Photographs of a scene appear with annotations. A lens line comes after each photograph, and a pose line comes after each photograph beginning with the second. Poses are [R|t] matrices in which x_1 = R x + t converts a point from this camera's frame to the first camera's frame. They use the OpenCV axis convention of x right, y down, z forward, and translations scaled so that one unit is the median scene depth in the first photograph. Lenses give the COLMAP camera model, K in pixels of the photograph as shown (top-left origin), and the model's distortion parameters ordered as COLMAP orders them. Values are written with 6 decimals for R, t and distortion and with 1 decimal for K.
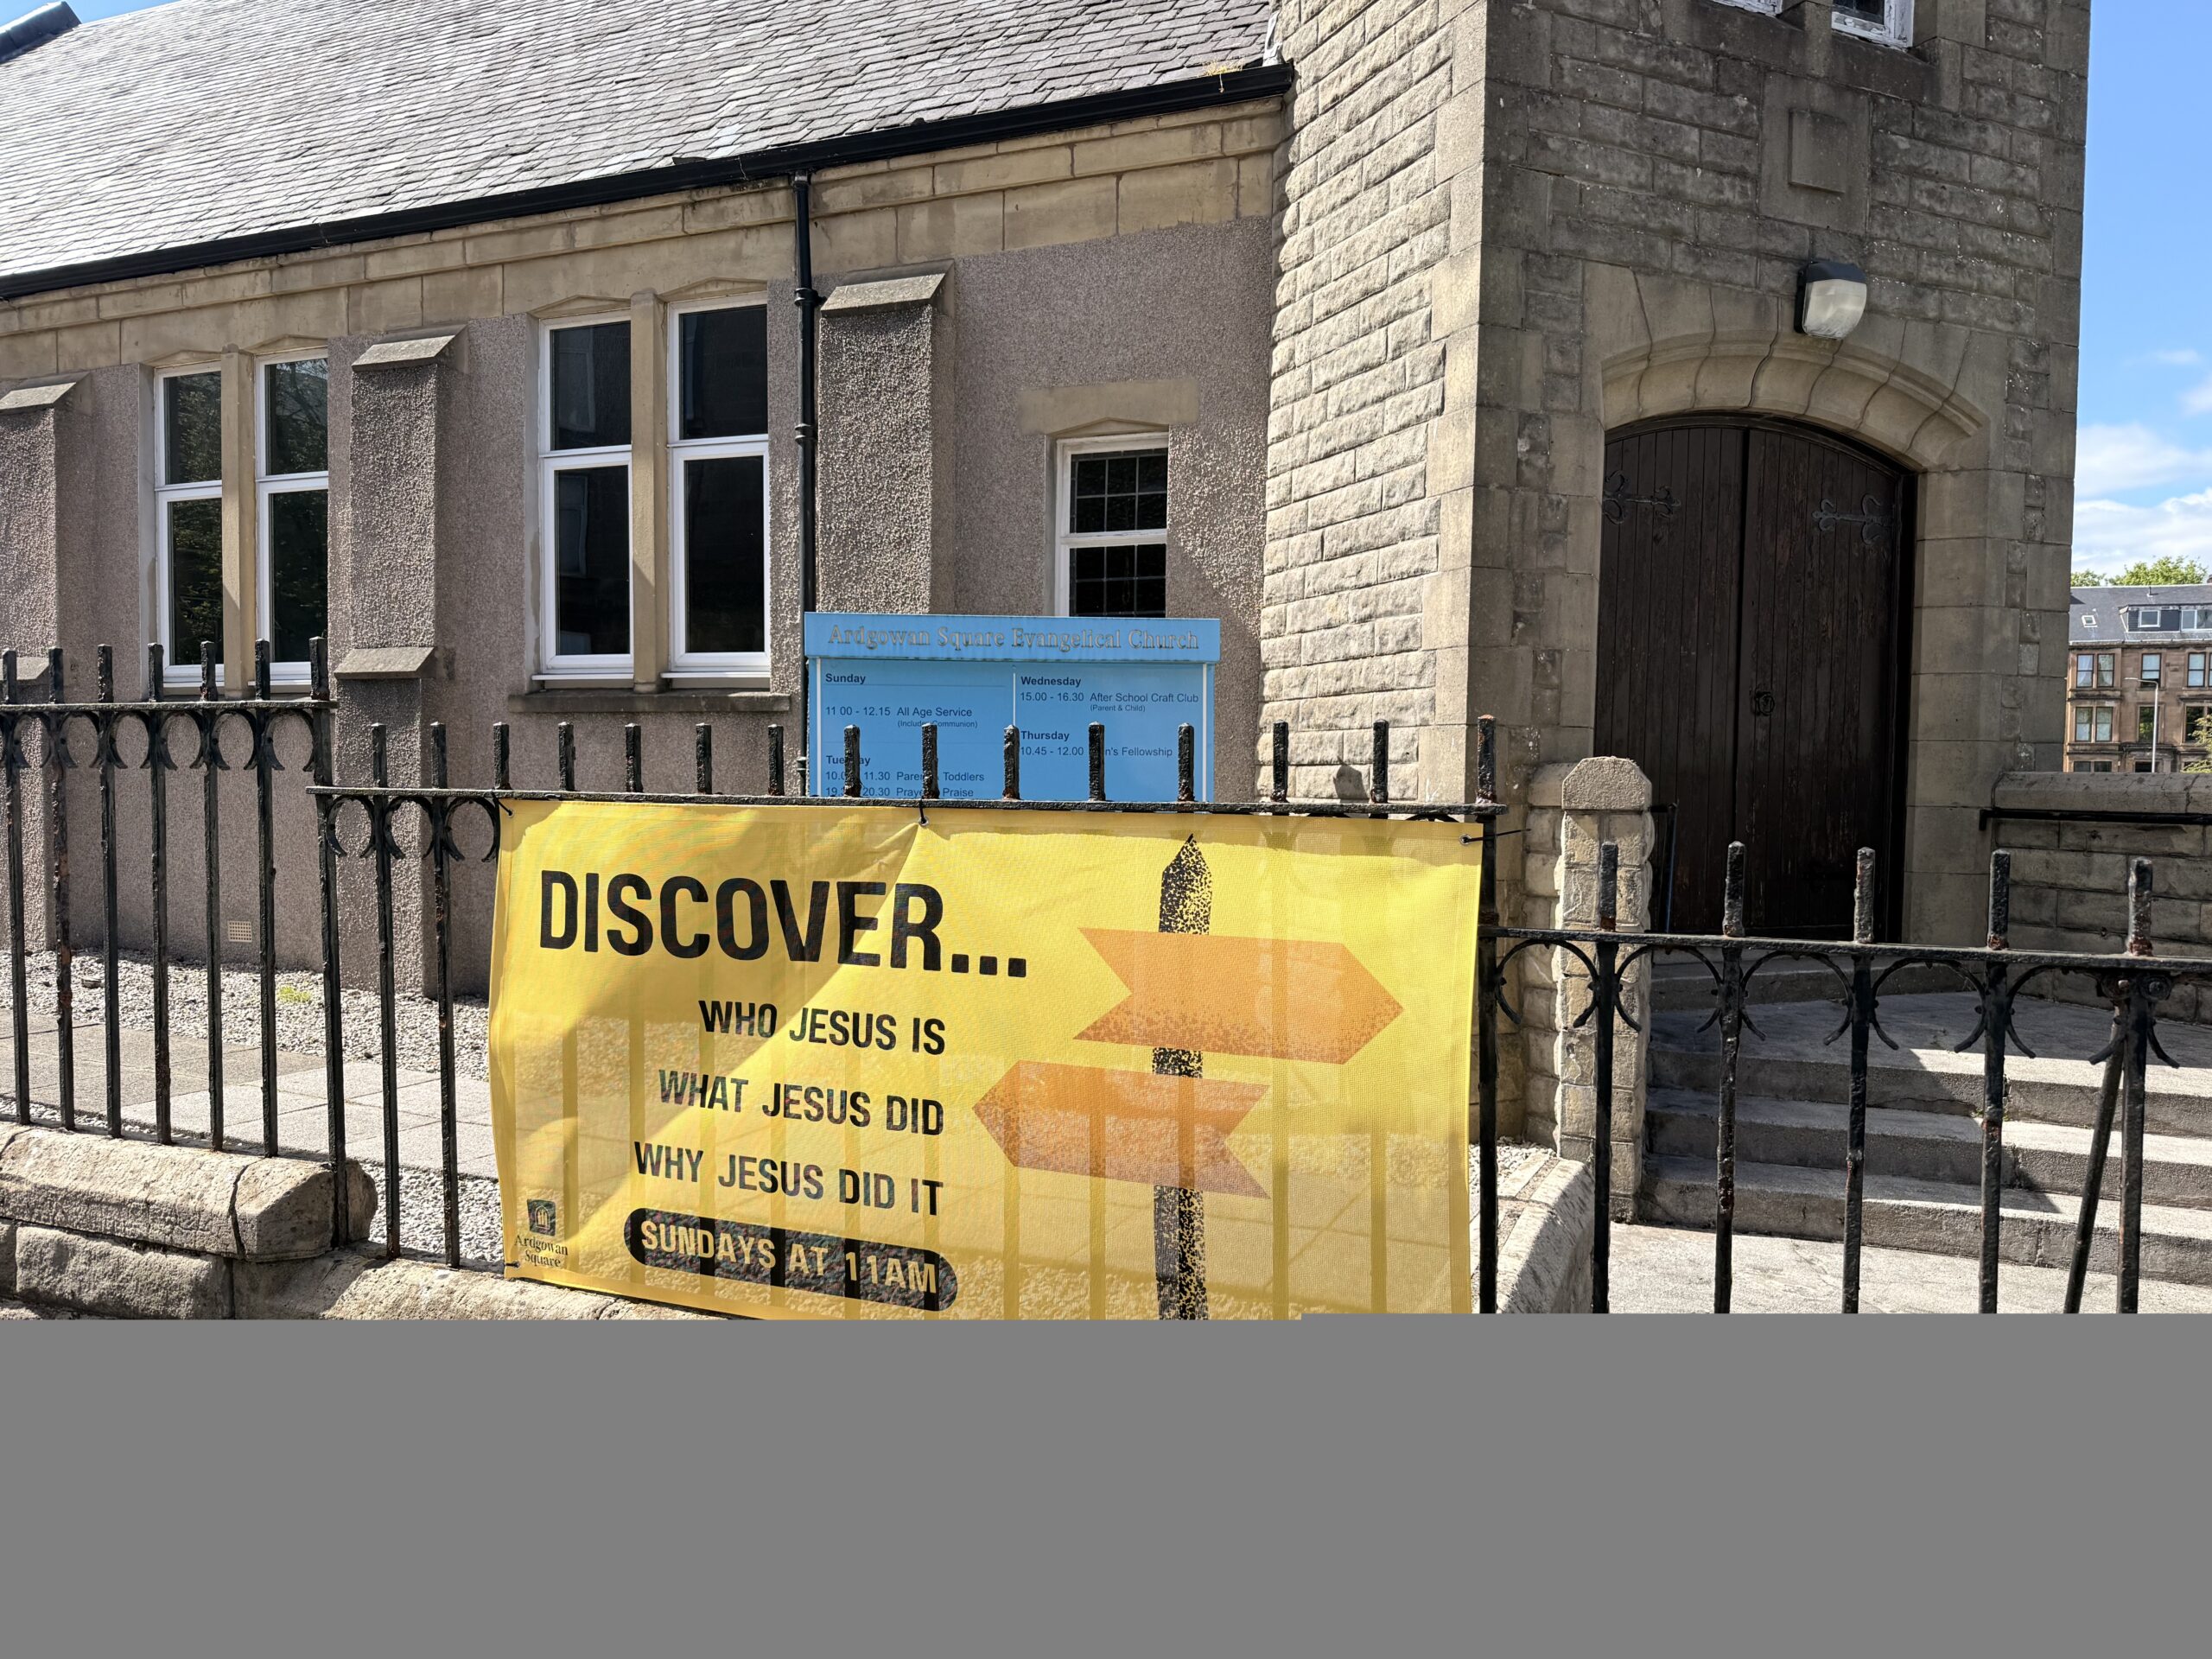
lens RADIAL K [[1508.3, 0, 1108.6], [0, 1508.3, 830.4], [0, 0, 1]] dist [0.007094, -0.003582]
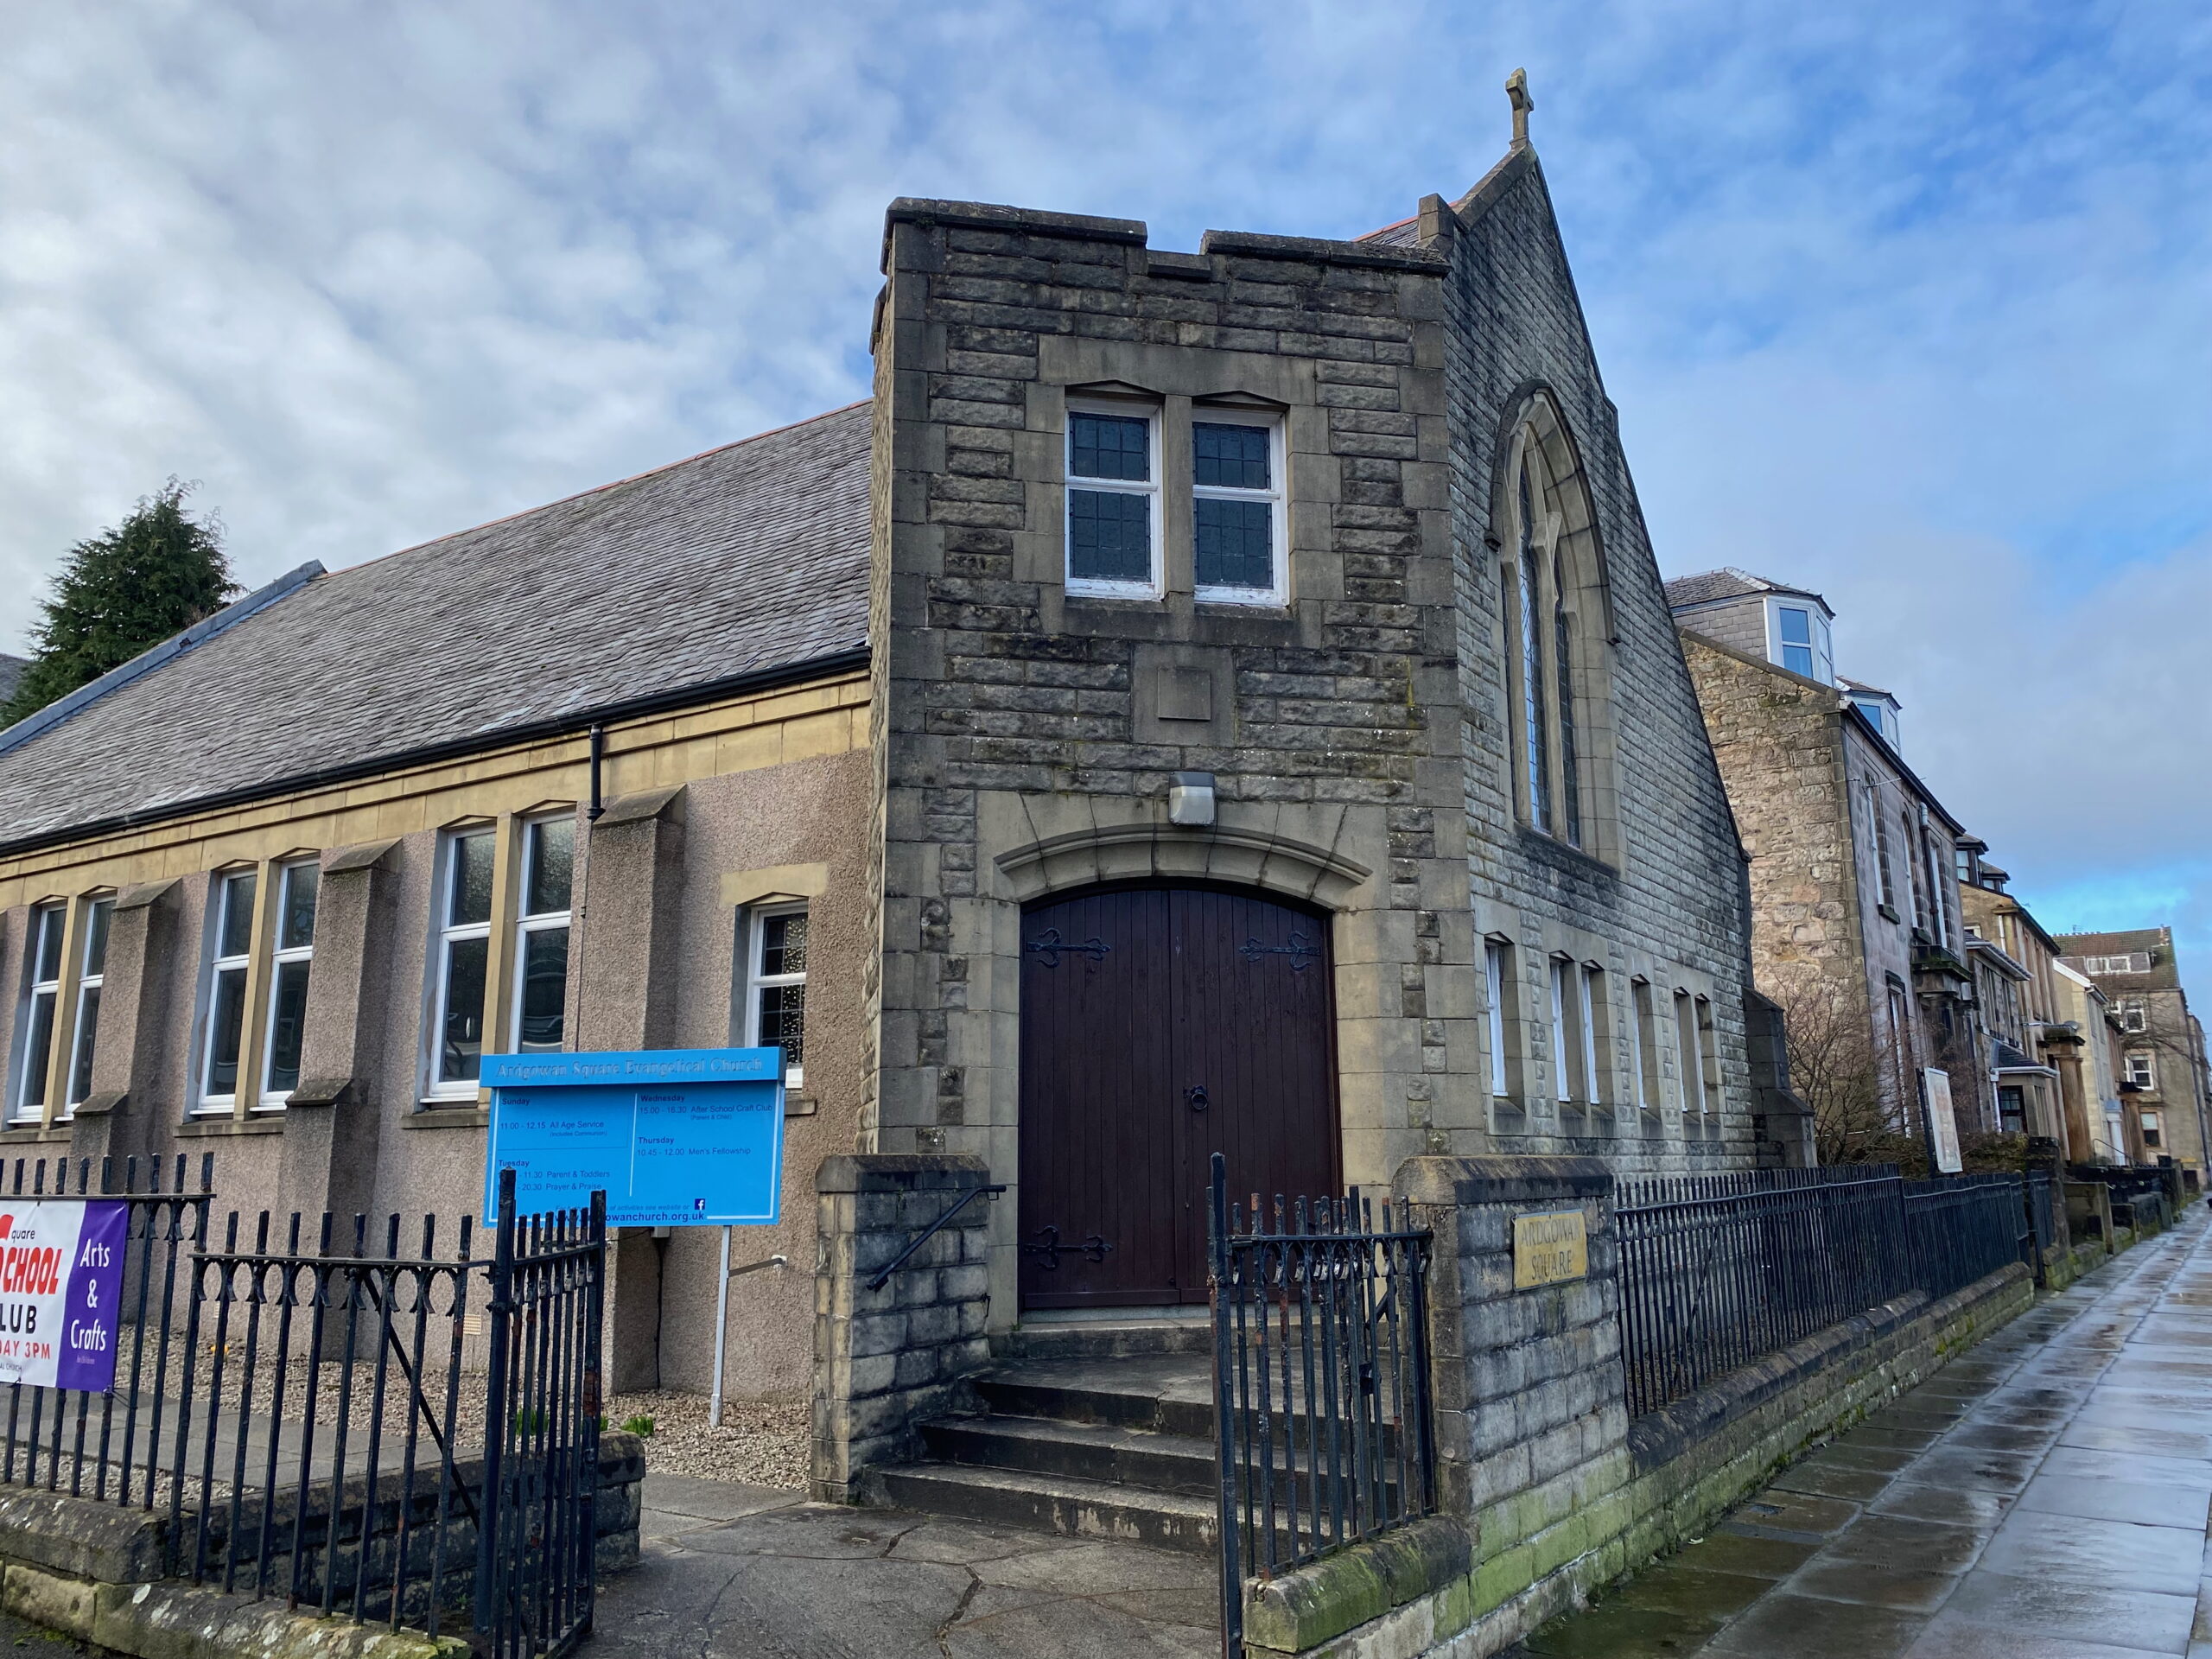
lens RADIAL K [[1660.6, 0, 1101.7], [0, 1660.6, 827.9], [0, 0, 1]] dist [0.045849, -0.001225]
pose [[0.977319, -0.056885, -0.203988, 0.653903], [0.006545, 0.970901, -0.239392, 0.026148], [0.211670, 0.232627, 0.949252, -0.386034]]
